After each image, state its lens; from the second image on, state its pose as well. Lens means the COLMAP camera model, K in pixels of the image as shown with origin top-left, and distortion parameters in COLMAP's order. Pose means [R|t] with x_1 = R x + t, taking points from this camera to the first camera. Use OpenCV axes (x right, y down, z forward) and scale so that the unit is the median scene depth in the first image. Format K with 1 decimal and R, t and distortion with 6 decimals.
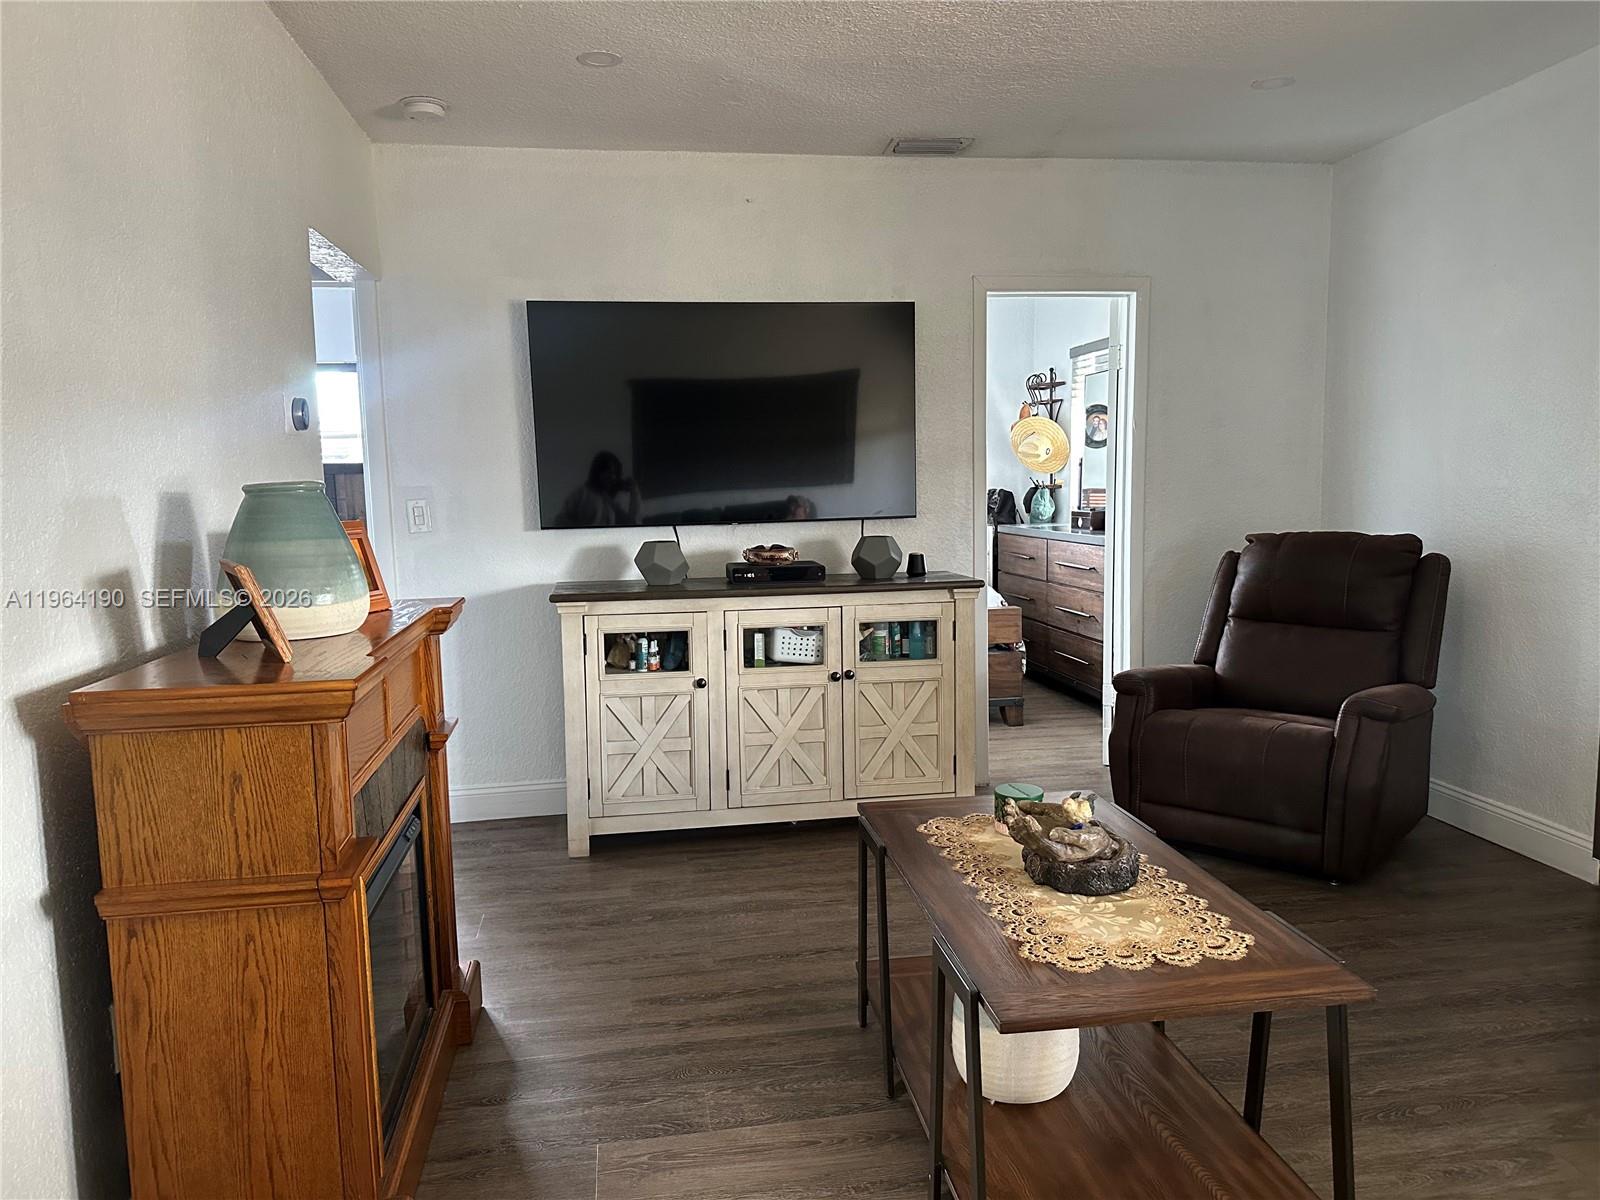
lens RADIAL K [[1131.8, 0, 803.0], [0, 1131.8, 596.2], [0, 0, 1]] dist [0.125717, -0.198300]
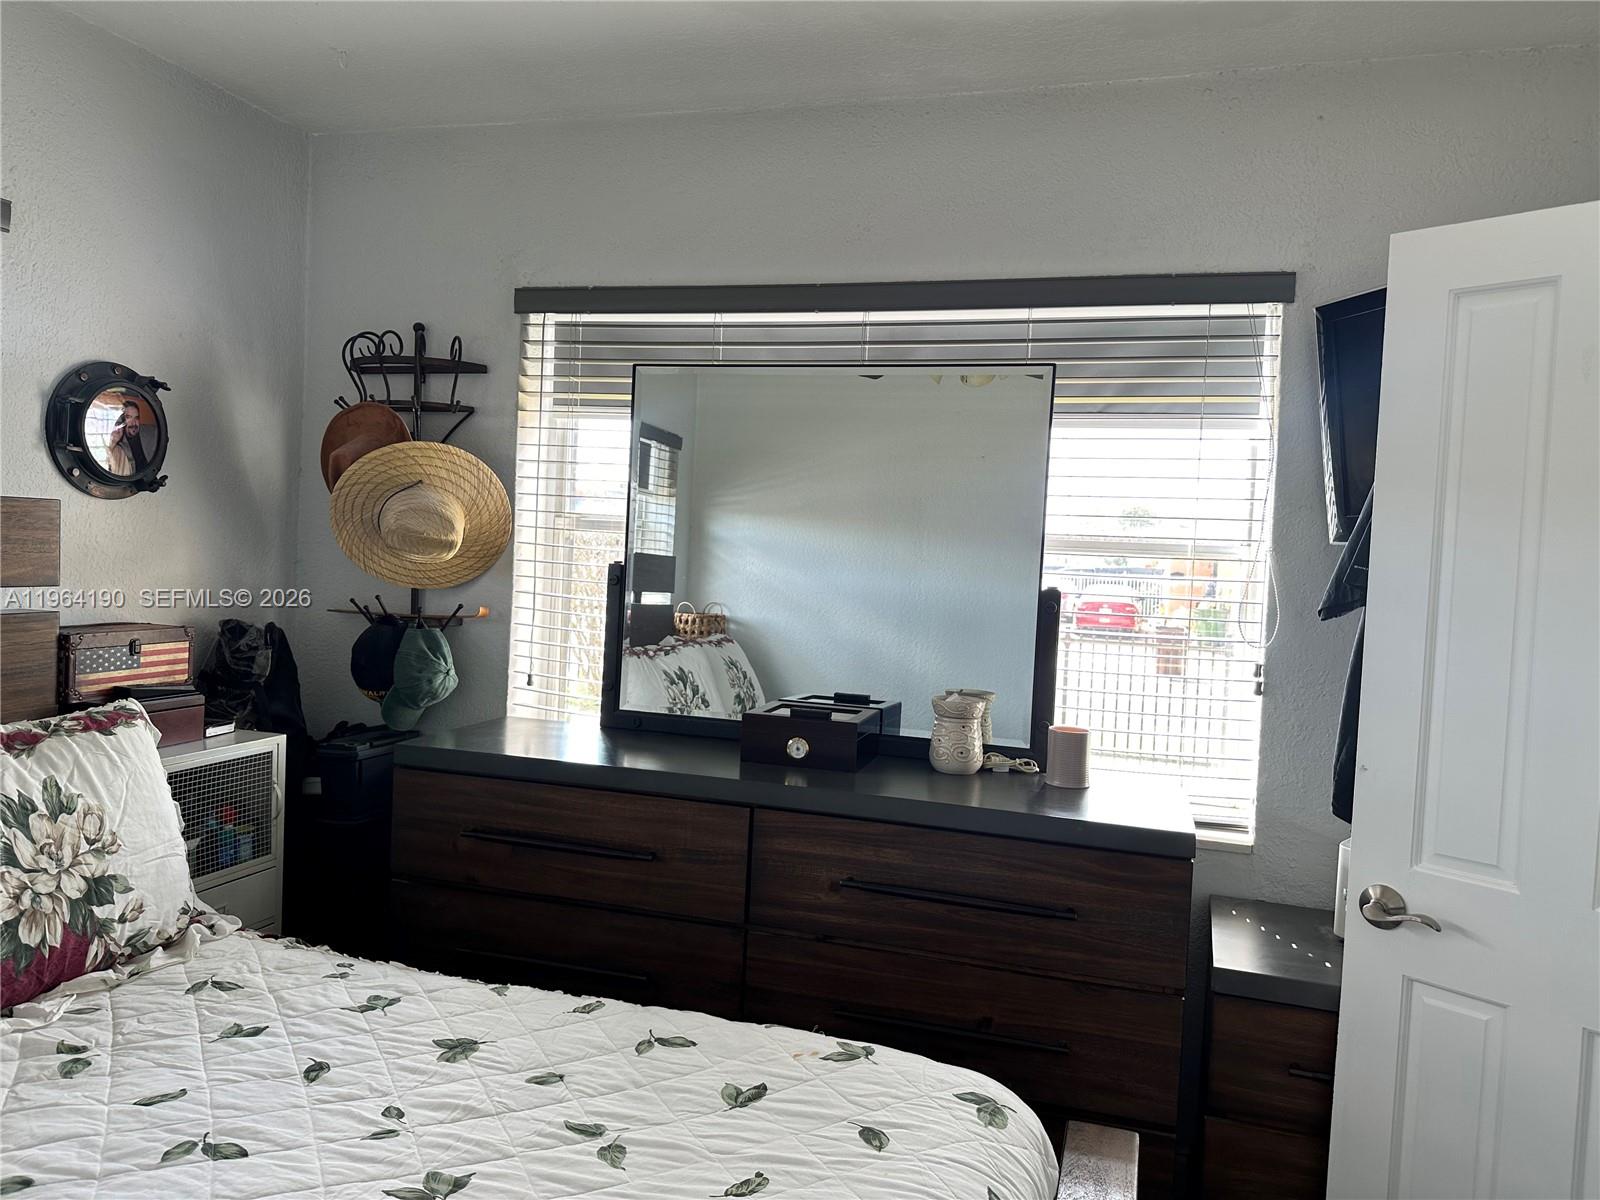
lens RADIAL K [[1140.2, 0, 797.8], [0, 1140.2, 587.0], [0, 0, 1]] dist [0.056394, -0.051084]
pose [[0.437819, 0.006072, 0.899043, -0.155064], [0.040356, 0.998837, -0.026398, -0.173209], [-0.898157, 0.047839, 0.437065, 1.332852]]
